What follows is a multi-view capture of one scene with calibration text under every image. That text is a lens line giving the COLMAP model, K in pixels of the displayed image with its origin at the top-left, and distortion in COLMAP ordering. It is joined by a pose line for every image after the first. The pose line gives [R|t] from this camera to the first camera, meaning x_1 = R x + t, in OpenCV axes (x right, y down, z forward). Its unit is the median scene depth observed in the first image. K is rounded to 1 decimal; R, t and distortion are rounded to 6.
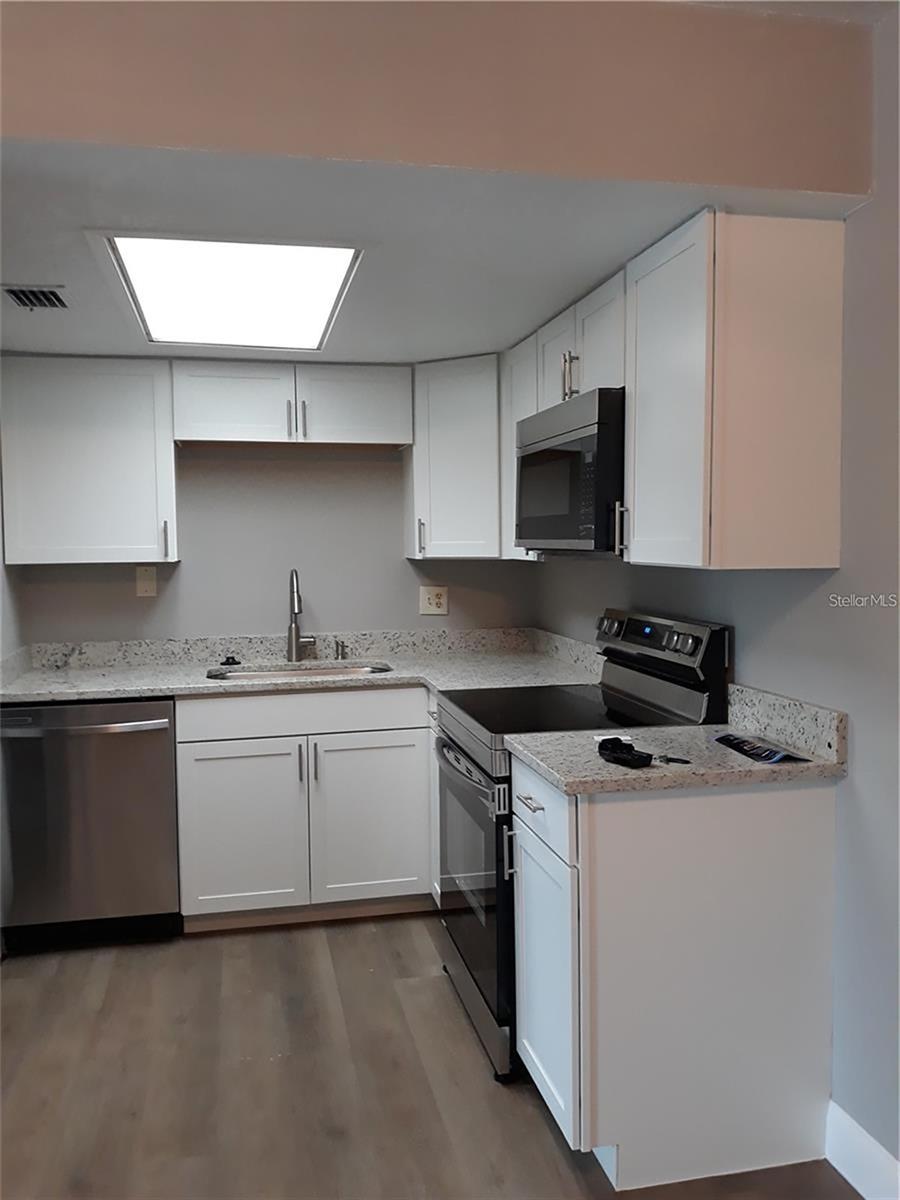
lens RADIAL K [[967.4, 0, 446.7], [0, 967.4, 577.8], [0, 0, 1]] dist [0.003892, -0.095537]
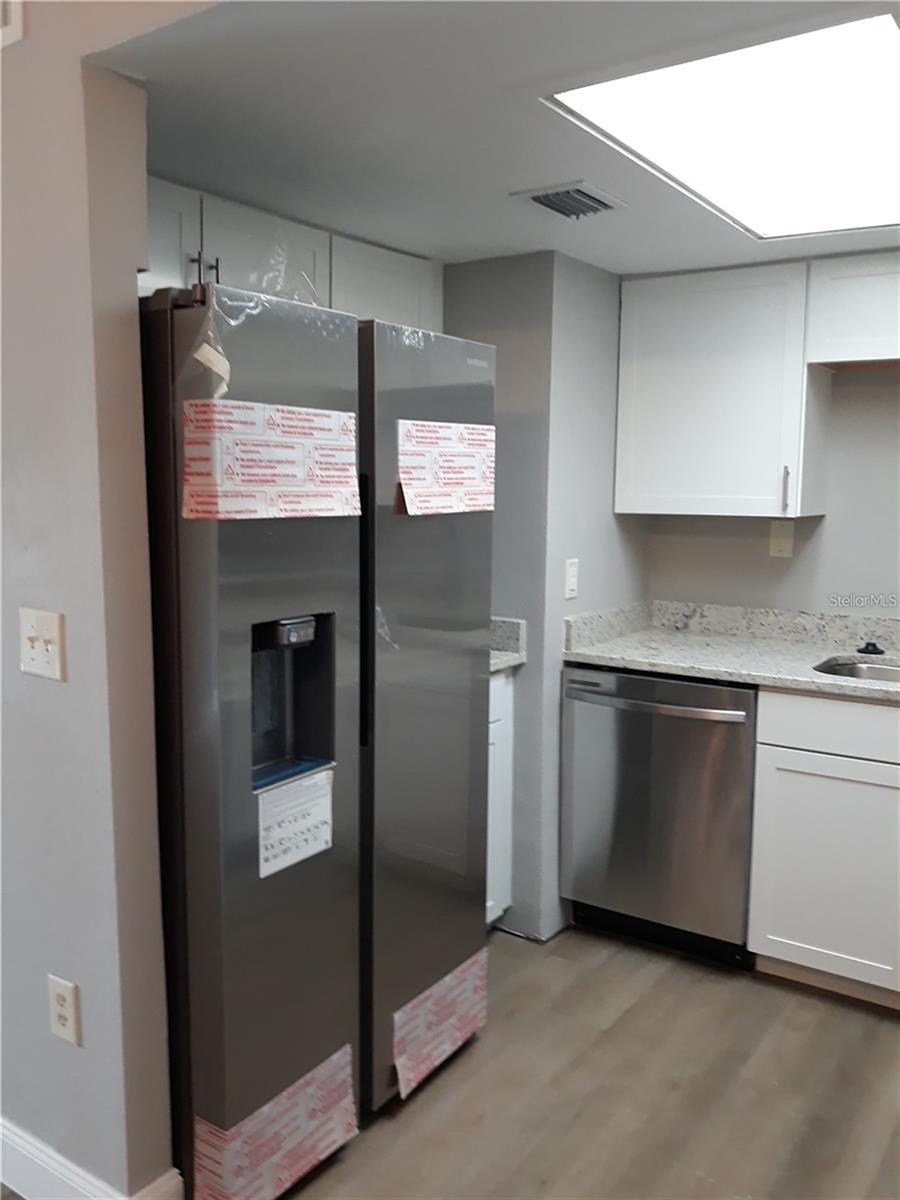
lens RADIAL K [[967.4, 0, 446.7], [0, 967.4, 577.8], [0, 0, 1]] dist [0.003892, -0.095537]
pose [[0.672592, 0.086672, -0.734921, 0.112944], [-0.043652, 0.996035, 0.077516, -0.015459], [0.738725, -0.020056, 0.673708, 0.240004]]
